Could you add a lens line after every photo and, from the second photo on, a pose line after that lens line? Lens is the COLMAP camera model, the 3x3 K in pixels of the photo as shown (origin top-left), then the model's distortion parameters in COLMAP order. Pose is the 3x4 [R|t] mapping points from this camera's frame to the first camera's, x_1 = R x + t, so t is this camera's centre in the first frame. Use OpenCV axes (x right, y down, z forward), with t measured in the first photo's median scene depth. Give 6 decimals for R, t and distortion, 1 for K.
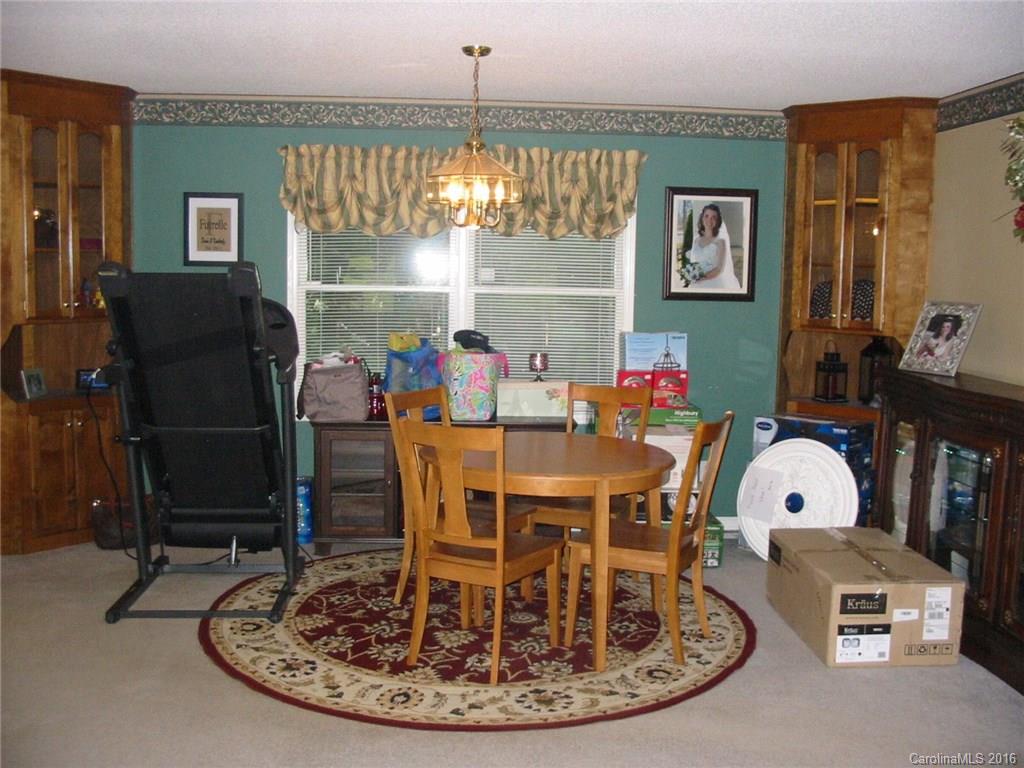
lens RADIAL K [[1067.3, 0, 510.0], [0, 1067.3, 387.1], [0, 0, 1]] dist [-0.126238, 0.000000]
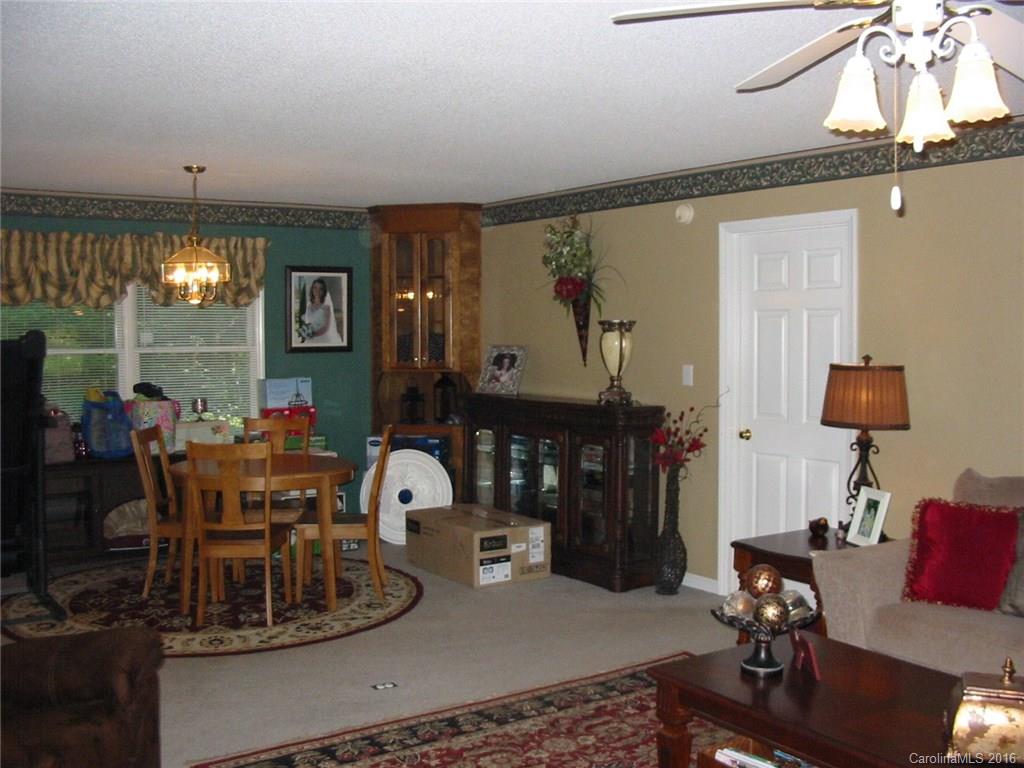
lens RADIAL K [[1067.3, 0, 517.3], [0, 1067.3, 377.3], [0, 0, 1]] dist [-0.126238, 0.000000]
pose [[0.862372, -0.044943, 0.504276, -0.274857], [0.077155, 0.996084, -0.043169, 0.024966], [-0.500361, 0.076135, 0.862463, -0.253437]]
